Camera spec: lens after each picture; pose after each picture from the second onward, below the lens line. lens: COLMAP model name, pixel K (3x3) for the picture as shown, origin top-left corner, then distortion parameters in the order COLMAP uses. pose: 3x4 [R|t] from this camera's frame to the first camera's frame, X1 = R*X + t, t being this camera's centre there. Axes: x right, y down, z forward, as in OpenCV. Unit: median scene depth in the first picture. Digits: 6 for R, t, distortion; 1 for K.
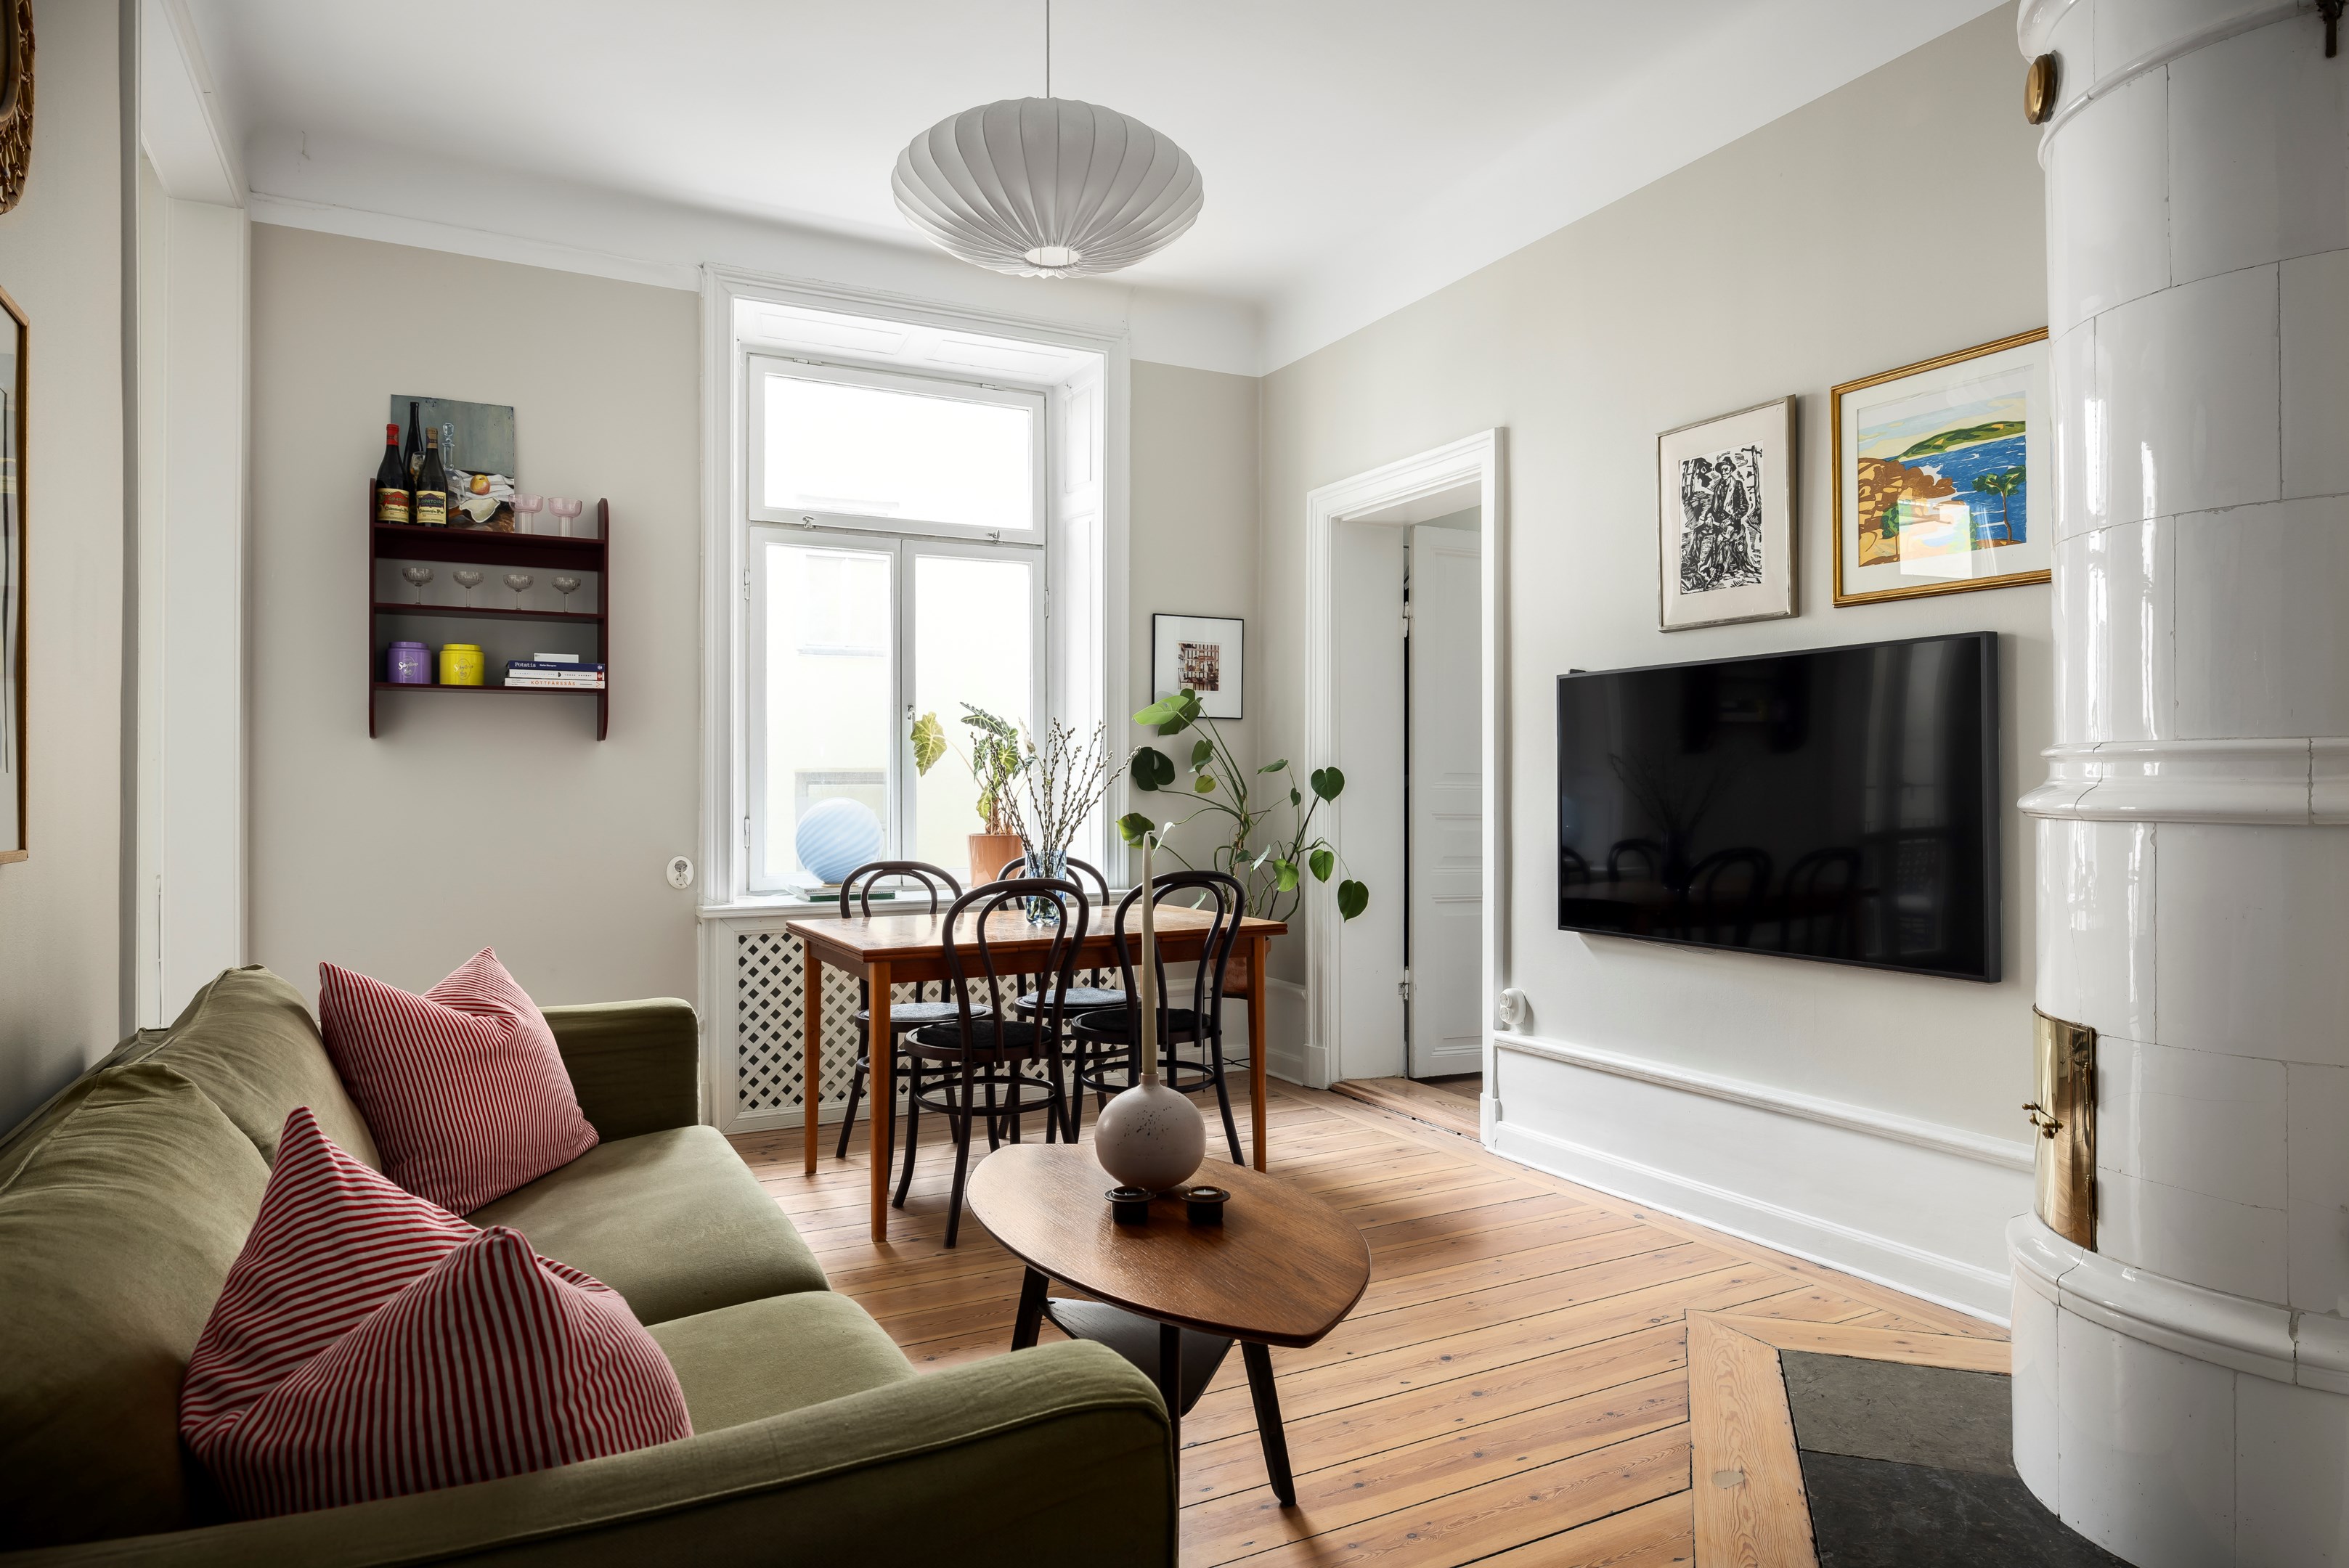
lens RADIAL K [[1398.3, 0, 1173.7], [0, 1398.3, 784.0], [0, 0, 1]] dist [-0.000543, 0.000676]
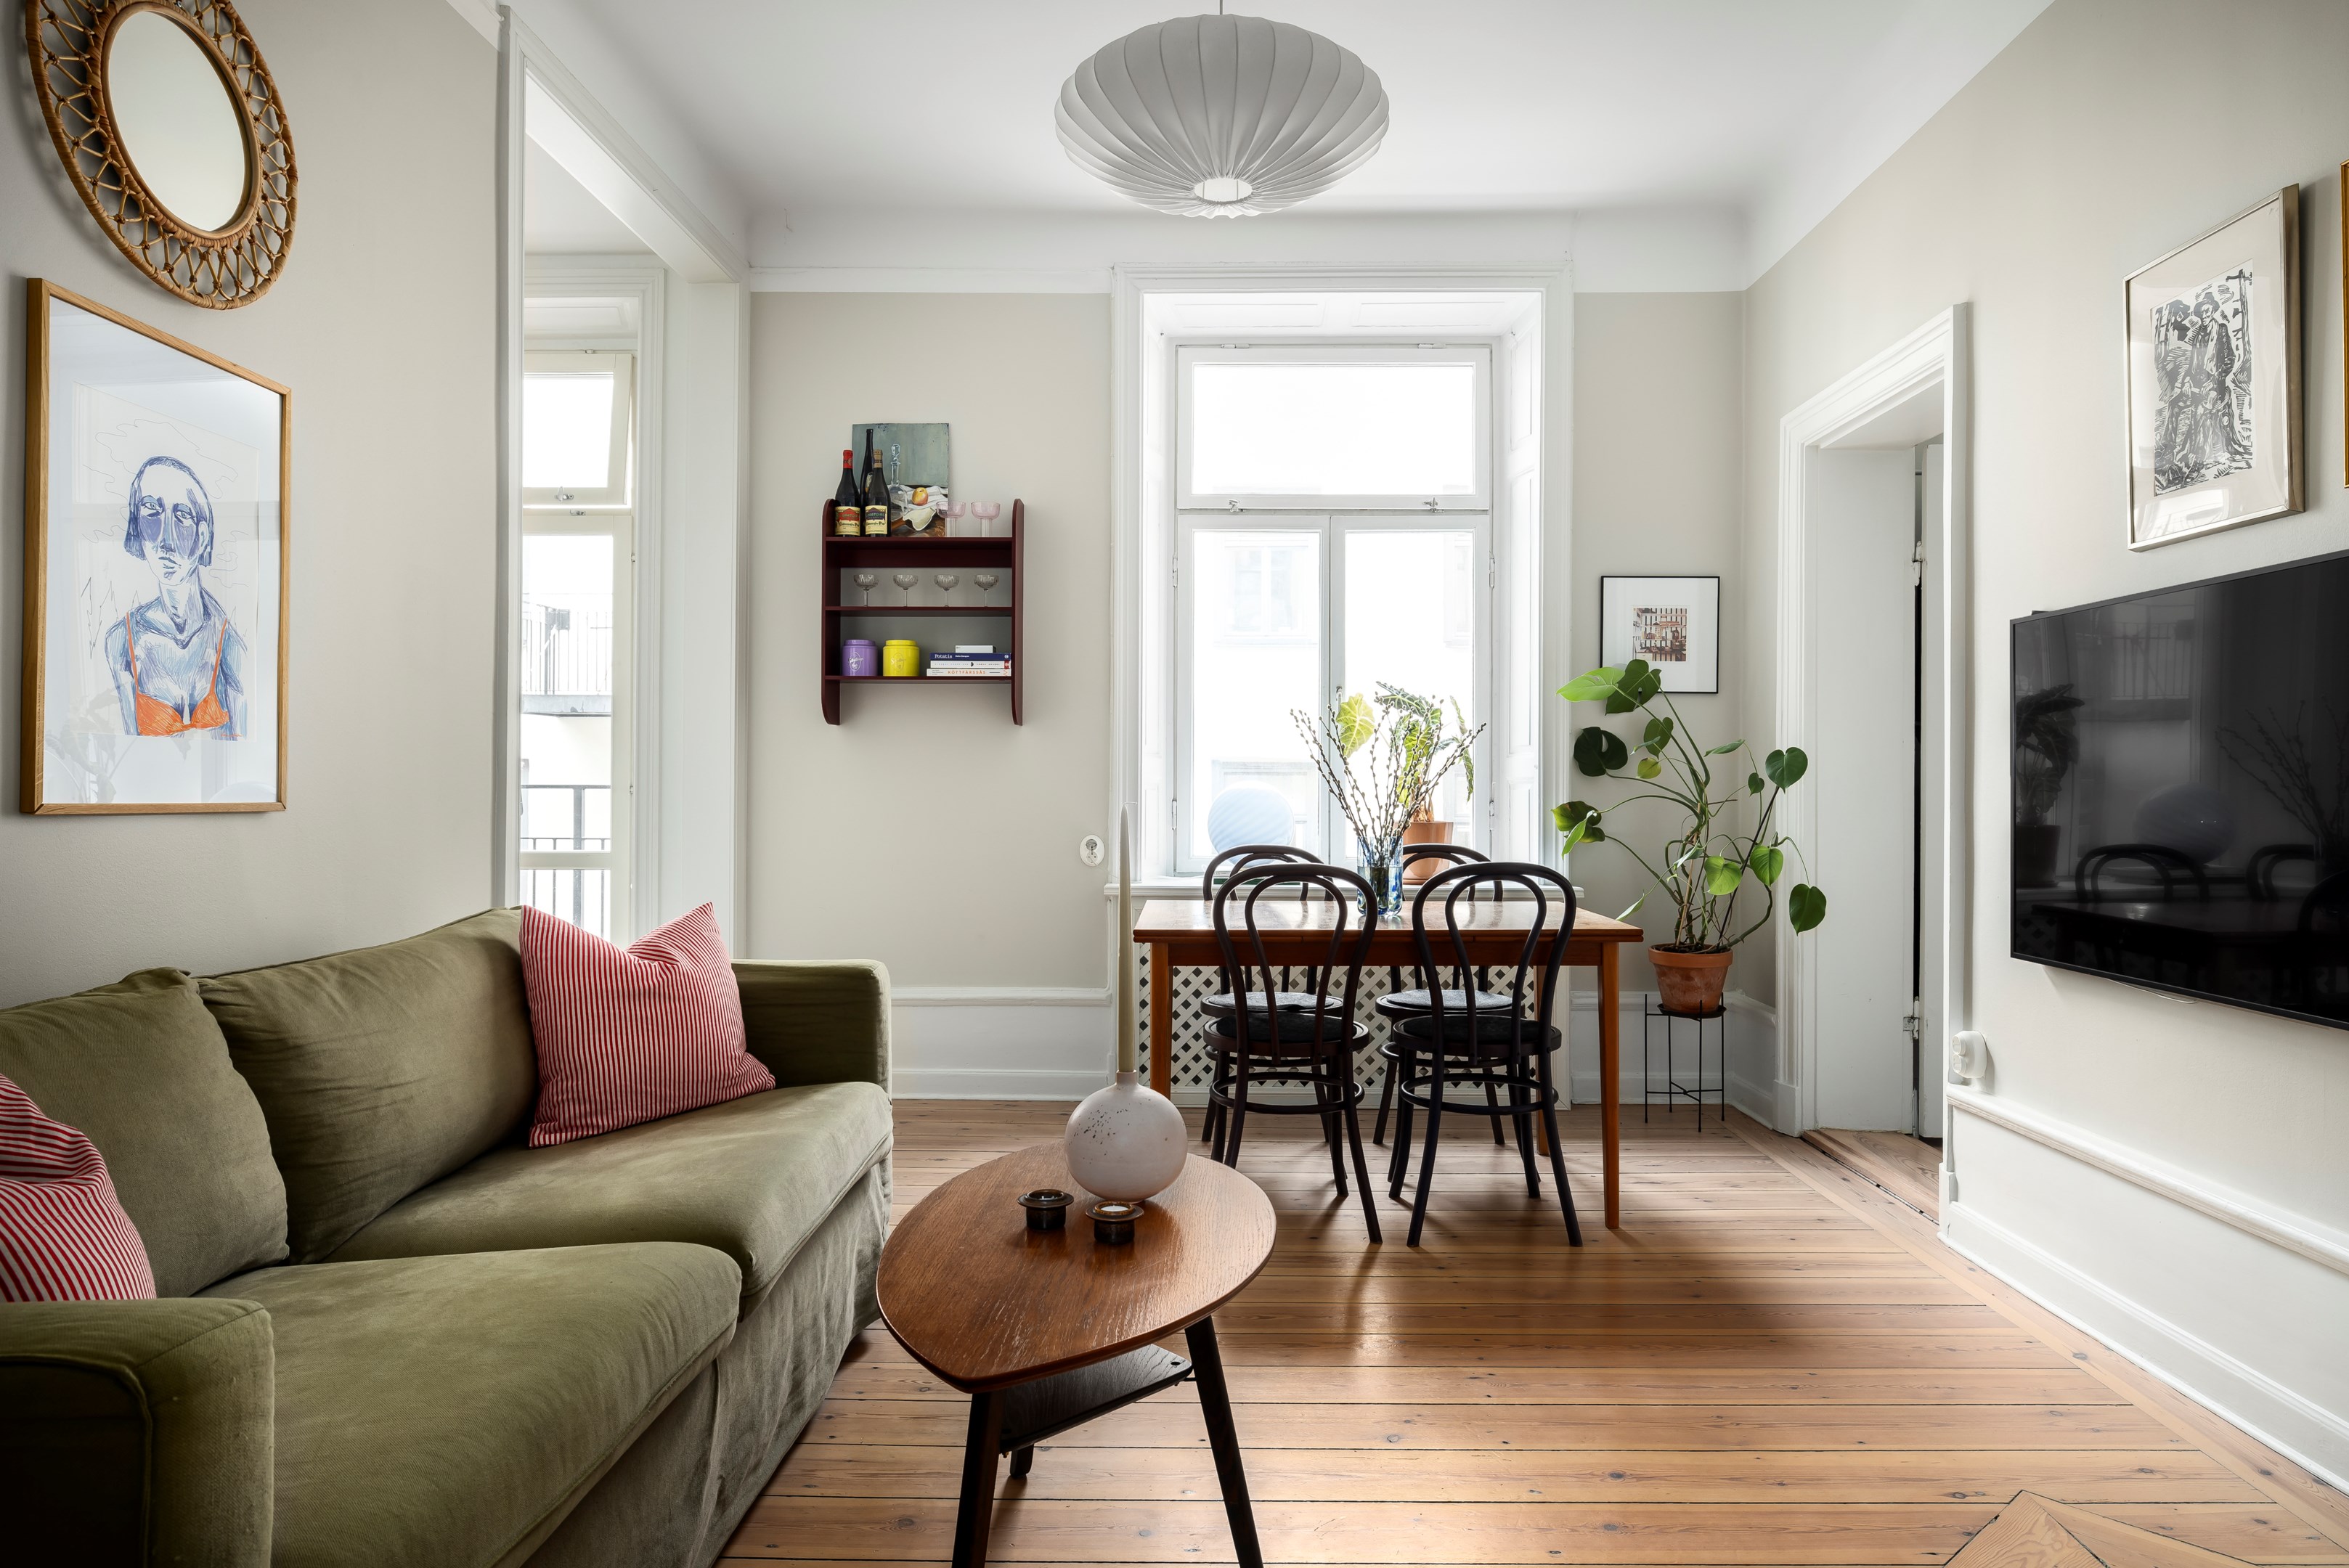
lens RADIAL K [[1413.7, 0, 1179.9], [0, 1413.7, 778.7], [0, 0, 1]] dist [-0.004880, 0.001830]
pose [[0.878718, 0.005252, -0.477312, 0.225330], [-0.005307, 0.999985, 0.001232, 0.008582], [0.477312, 0.001450, 0.878733, 0.108808]]
